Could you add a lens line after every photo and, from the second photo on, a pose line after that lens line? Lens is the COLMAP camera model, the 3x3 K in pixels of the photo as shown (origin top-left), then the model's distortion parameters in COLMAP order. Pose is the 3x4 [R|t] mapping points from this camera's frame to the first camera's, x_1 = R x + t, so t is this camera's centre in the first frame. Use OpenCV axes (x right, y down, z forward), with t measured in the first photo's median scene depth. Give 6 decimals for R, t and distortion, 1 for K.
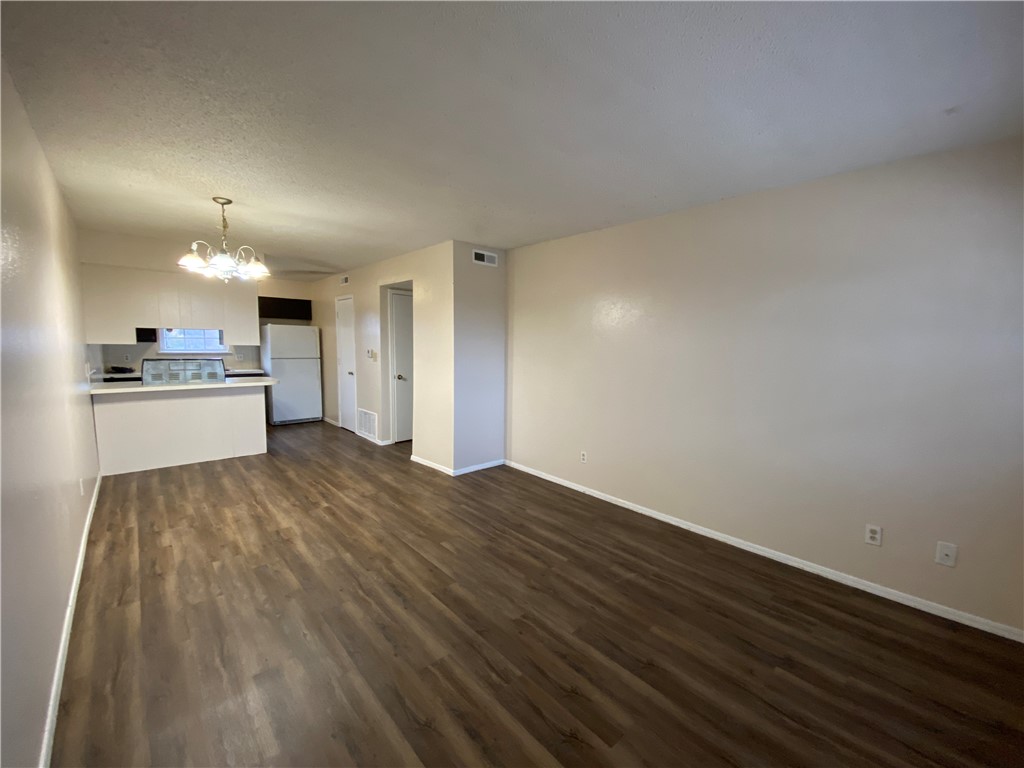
lens RADIAL K [[404.6, 0, 512.0], [0, 404.6, 384.0], [0, 0, 1]] dist [0.031028, -0.021706]
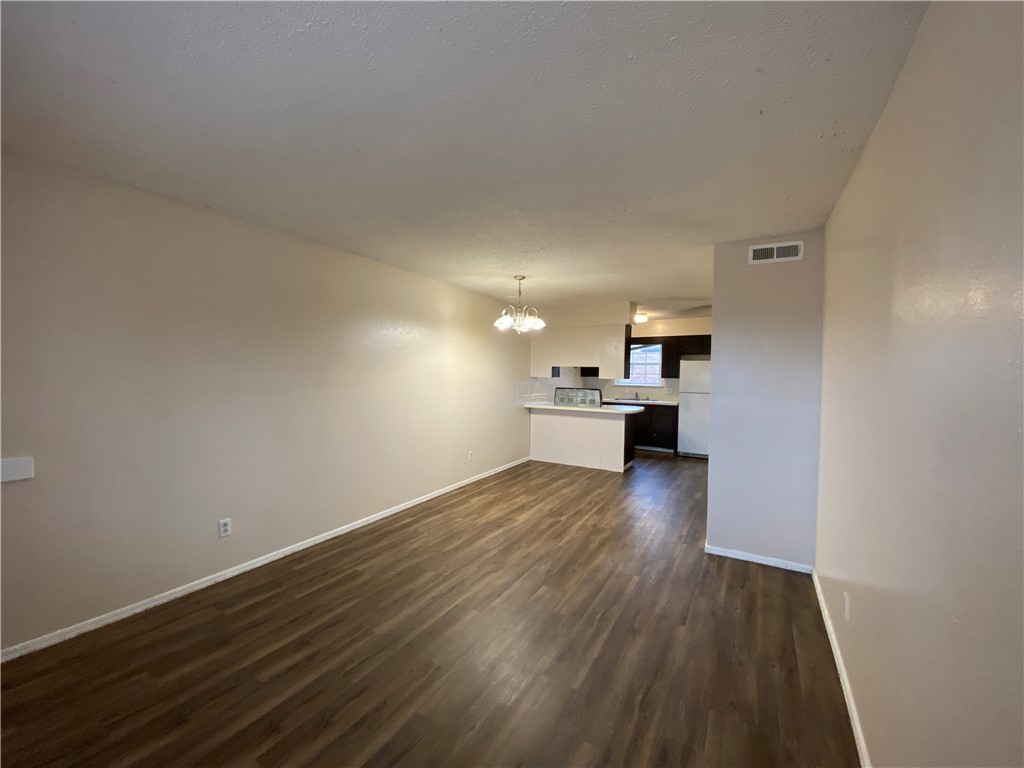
lens RADIAL K [[404.6, 0, 512.0], [0, 404.6, 384.0], [0, 0, 1]] dist [0.031028, -0.021706]
pose [[0.331077, 0.020802, -0.943375, 0.570084], [-0.106363, 0.994208, -0.015405, -0.043300], [0.937590, 0.105440, 0.331372, 0.475165]]
